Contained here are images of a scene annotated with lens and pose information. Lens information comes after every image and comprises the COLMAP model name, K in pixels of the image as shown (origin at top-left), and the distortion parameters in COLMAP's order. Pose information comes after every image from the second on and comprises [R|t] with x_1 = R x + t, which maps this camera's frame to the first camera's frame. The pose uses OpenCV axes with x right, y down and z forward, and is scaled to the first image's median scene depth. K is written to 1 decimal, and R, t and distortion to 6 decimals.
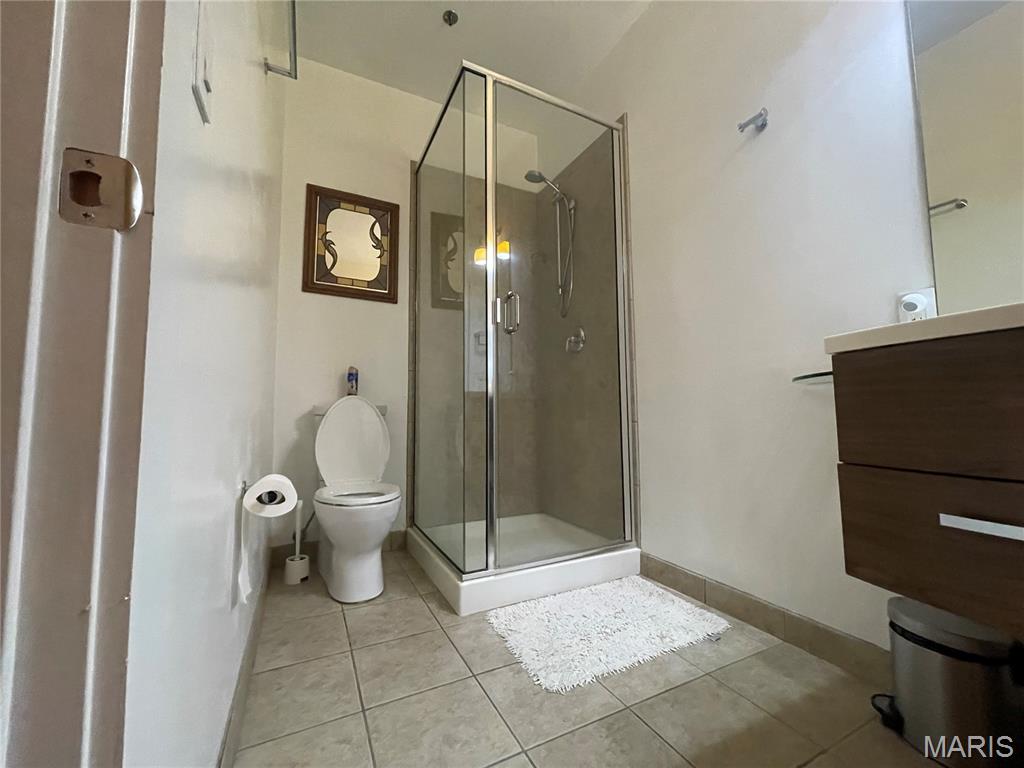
lens RADIAL K [[415.7, 0, 509.4], [0, 415.7, 382.7], [0, 0, 1]] dist [0.000573, 0.000451]
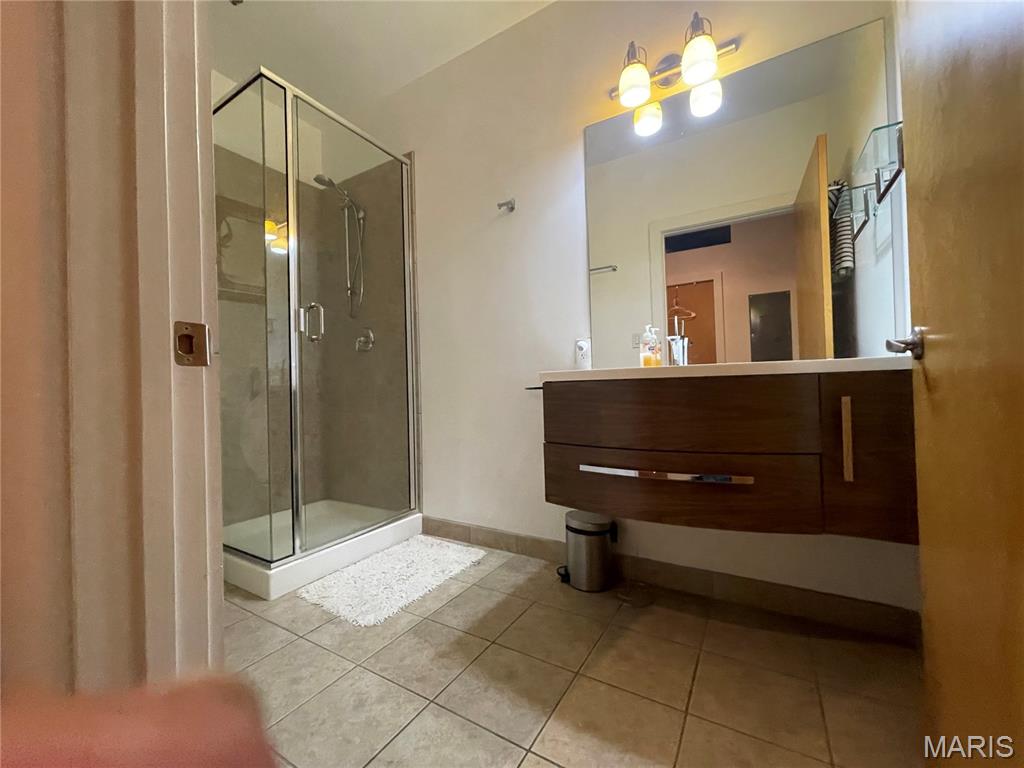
lens RADIAL K [[415.7, 0, 509.4], [0, 415.7, 382.7], [0, 0, 1]] dist [0.000573, 0.000451]
pose [[0.849617, -0.009223, 0.527319, -0.152718], [-0.020271, 0.998537, 0.050126, -0.081497], [-0.527010, -0.053277, 0.848188, -0.233202]]
